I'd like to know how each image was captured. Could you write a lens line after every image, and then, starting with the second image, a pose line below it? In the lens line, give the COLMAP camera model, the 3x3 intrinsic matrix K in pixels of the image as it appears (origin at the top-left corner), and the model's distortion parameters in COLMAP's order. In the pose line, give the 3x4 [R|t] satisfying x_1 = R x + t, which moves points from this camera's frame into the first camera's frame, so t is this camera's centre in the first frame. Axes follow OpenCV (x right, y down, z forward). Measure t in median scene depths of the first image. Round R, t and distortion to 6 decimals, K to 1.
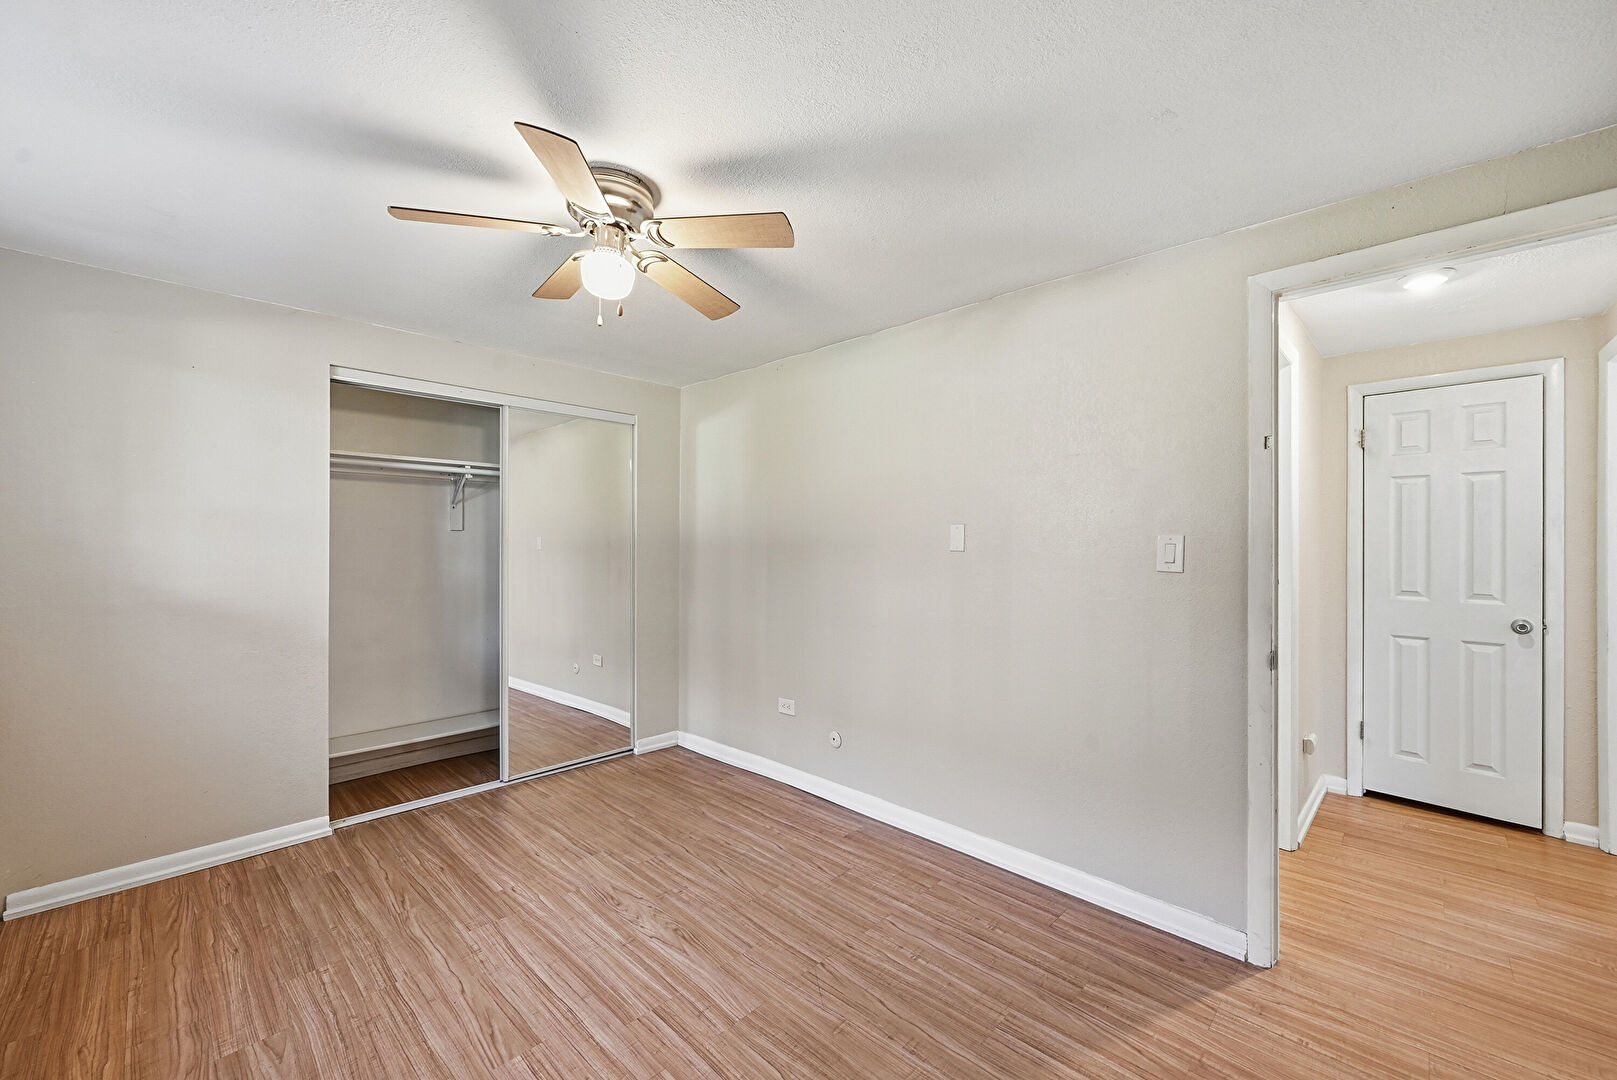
lens RADIAL K [[655.5, 0, 814.1], [0, 655.5, 541.2], [0, 0, 1]] dist [-0.000686, 0.000035]
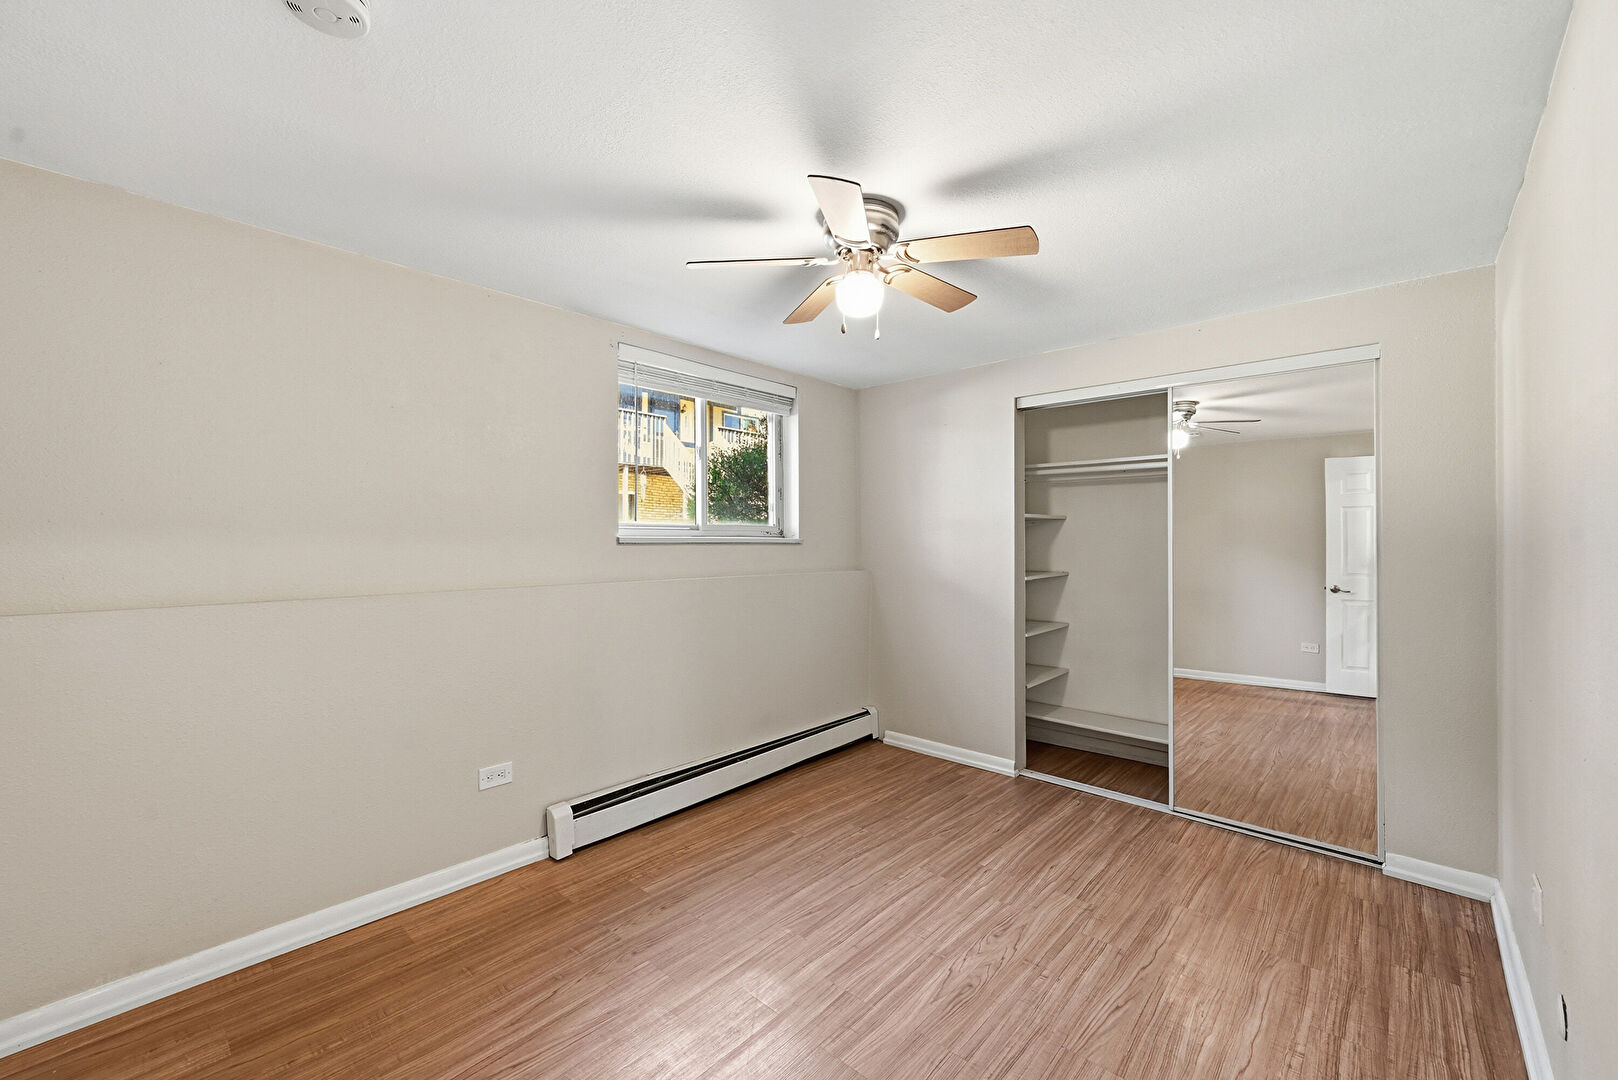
lens RADIAL K [[655.9, 0, 793.4], [0, 655.9, 544.7], [0, 0, 1]] dist [-0.000686, 0.000035]
pose [[0.008514, 0.008598, -0.999927, 0.563621], [-0.000769, 0.999963, 0.008592, -0.001875], [0.999963, 0.000695, 0.008521, 0.649293]]
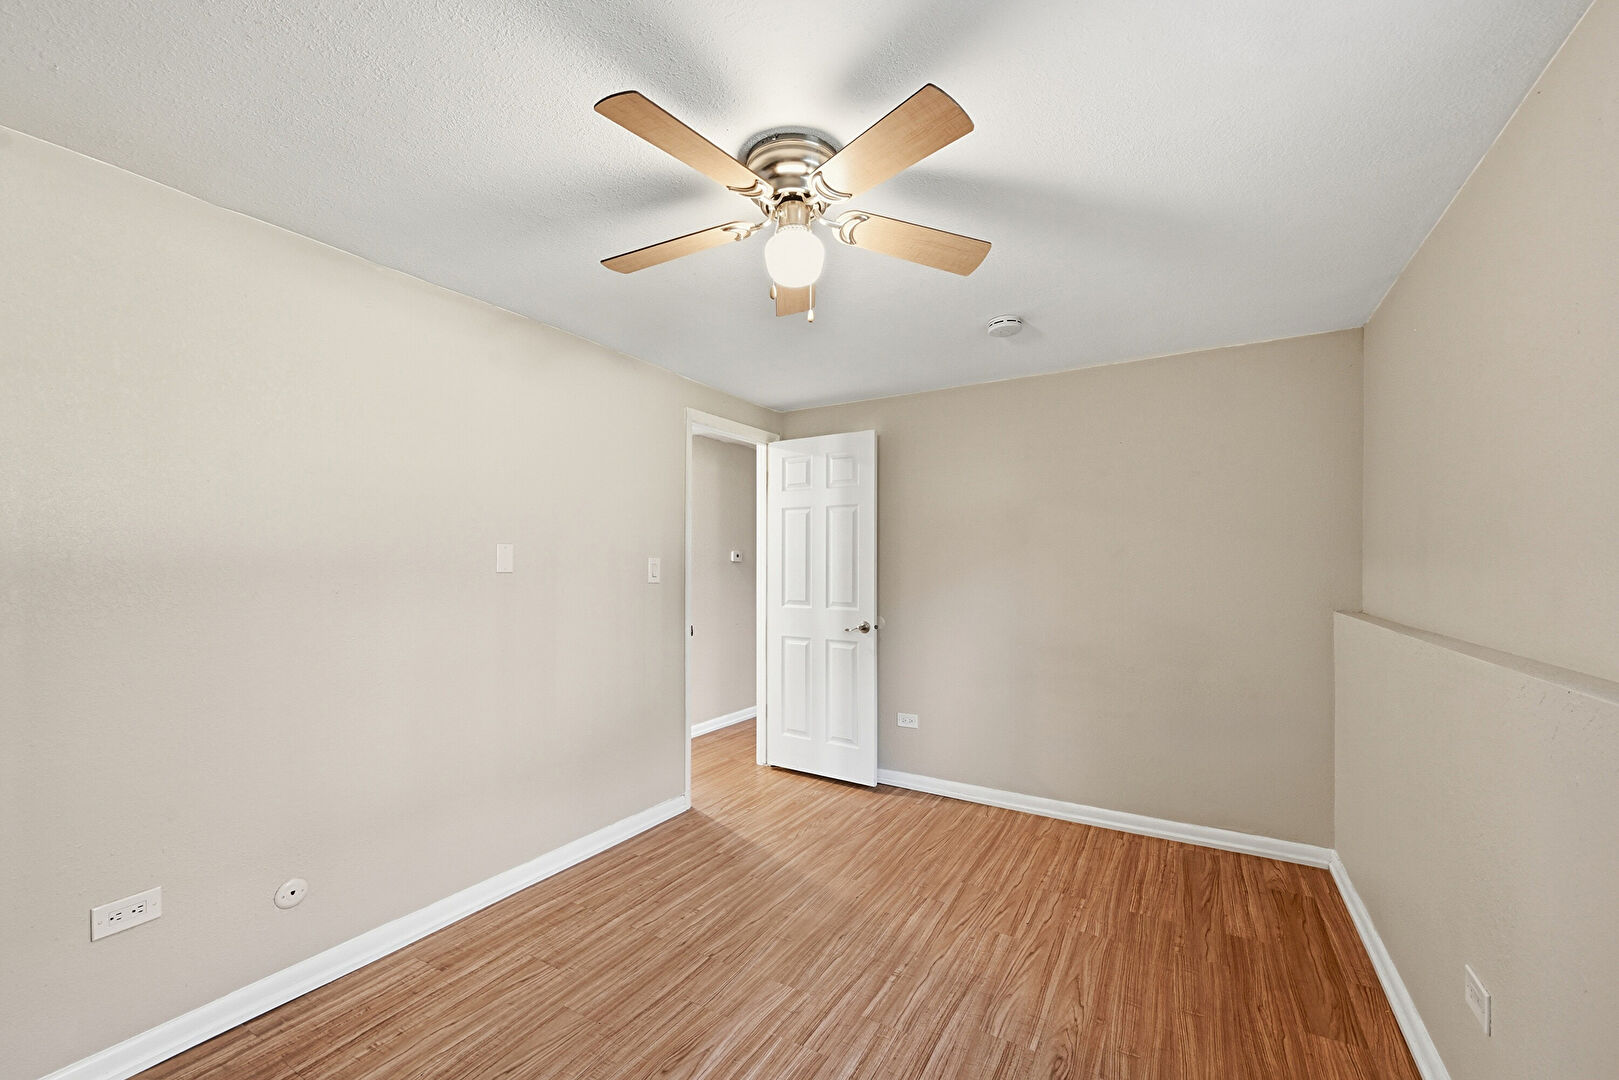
lens RADIAL K [[656.3, 0, 824.1], [0, 656.3, 548.8], [0, 0, 1]] dist [-0.000686, 0.000035]
pose [[-0.261173, 0.018880, 0.965107, -0.865926], [-0.002979, 0.999788, -0.020365, -0.001198], [-0.965287, -0.008194, -0.261062, 0.879852]]
